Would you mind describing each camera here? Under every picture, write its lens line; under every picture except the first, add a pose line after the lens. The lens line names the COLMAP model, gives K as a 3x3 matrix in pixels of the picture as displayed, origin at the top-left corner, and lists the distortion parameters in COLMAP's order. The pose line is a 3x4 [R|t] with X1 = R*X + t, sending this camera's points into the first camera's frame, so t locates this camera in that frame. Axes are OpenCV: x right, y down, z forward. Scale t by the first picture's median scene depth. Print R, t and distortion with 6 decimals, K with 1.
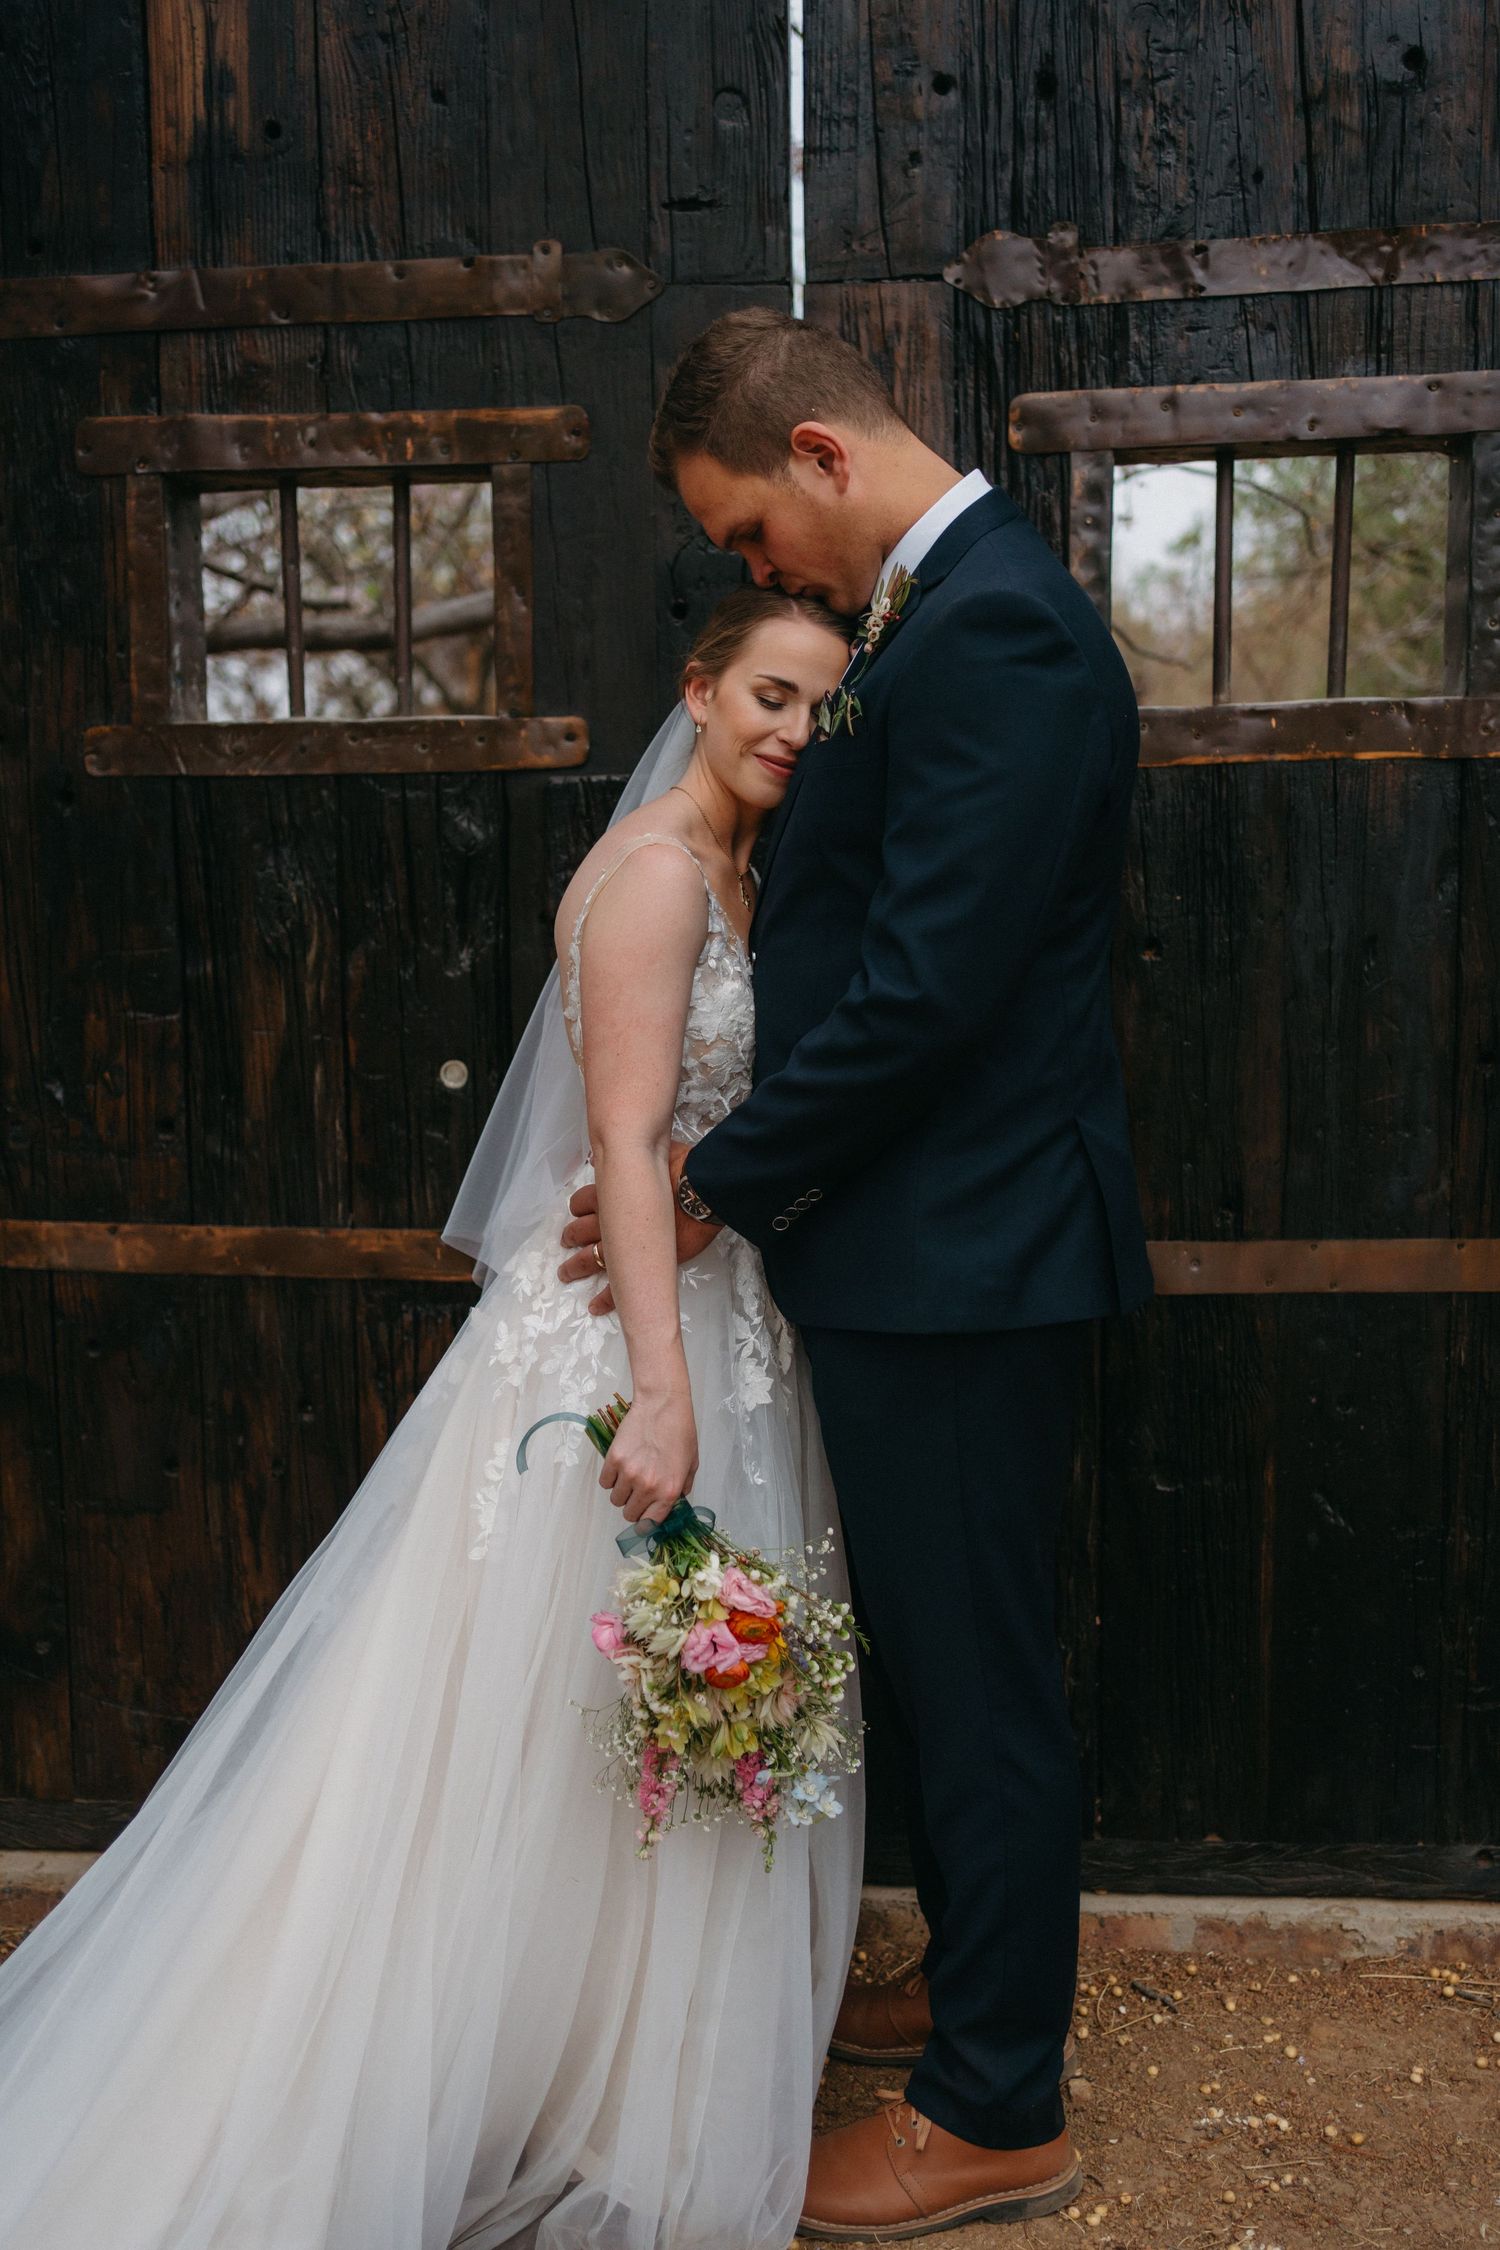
lens RADIAL K [[2275.8, 0, 760.4], [0, 2275.8, 1126.3], [0, 0, 1]] dist [0.008196, 0.000000]
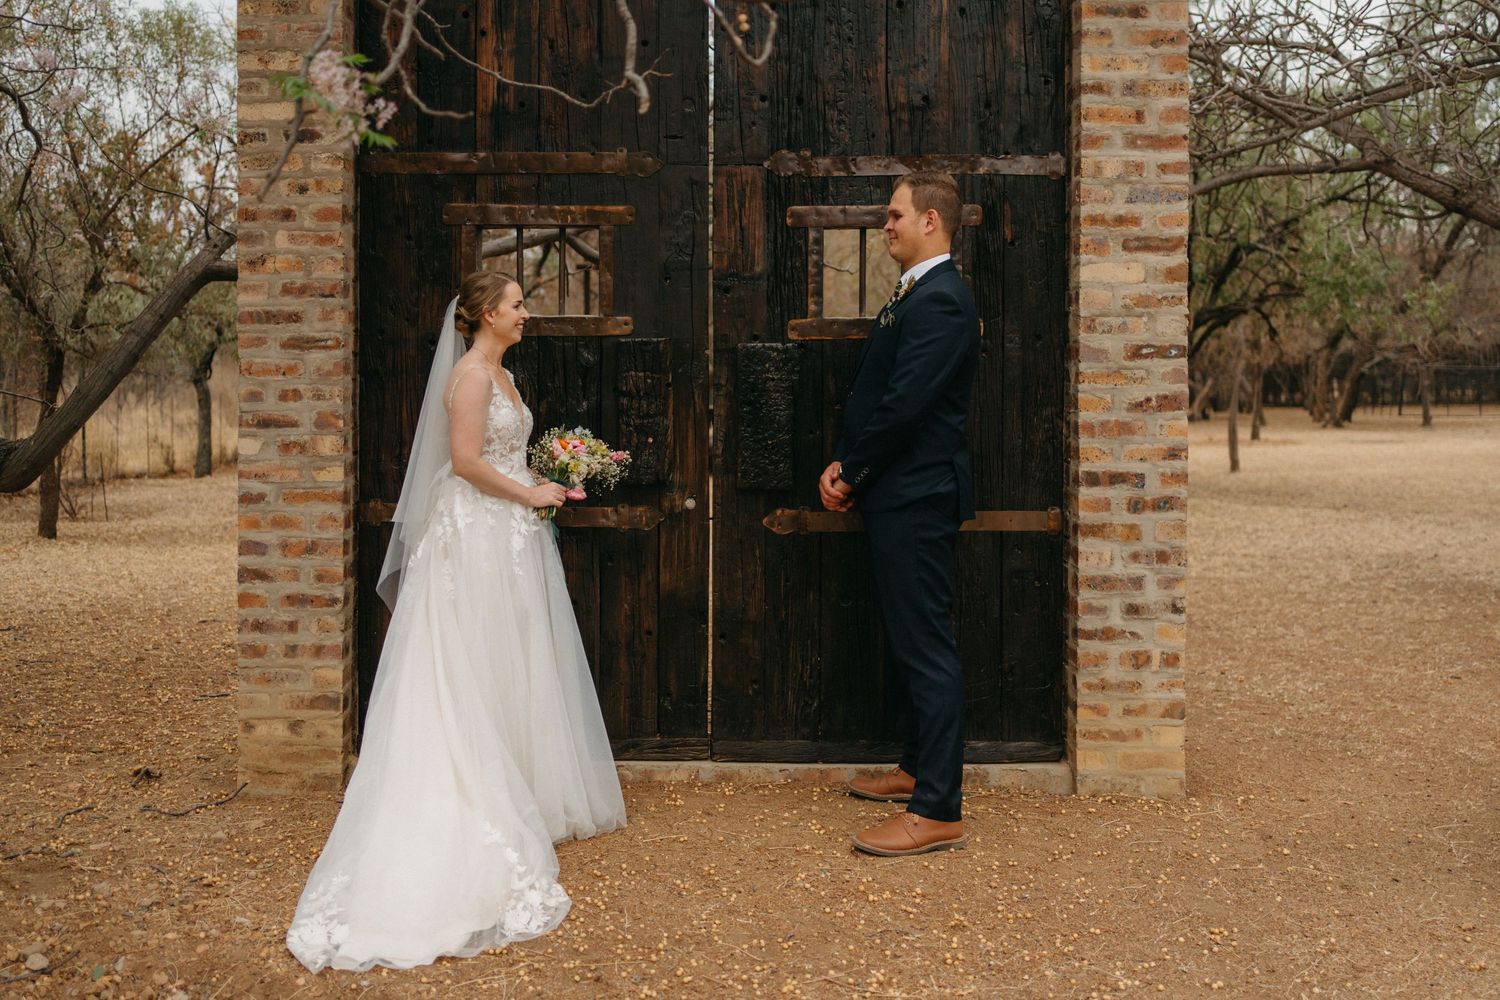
lens RADIAL K [[1517.2, 0, 746.1], [0, 1517.2, 498.2], [0, 0, 1]] dist [0.008196, 0.000000]
pose [[0.994955, 0.011707, 0.099633, -0.121273], [-0.002162, 0.995439, -0.095377, 0.211944], [-0.100295, 0.094680, 0.990443, -0.802808]]
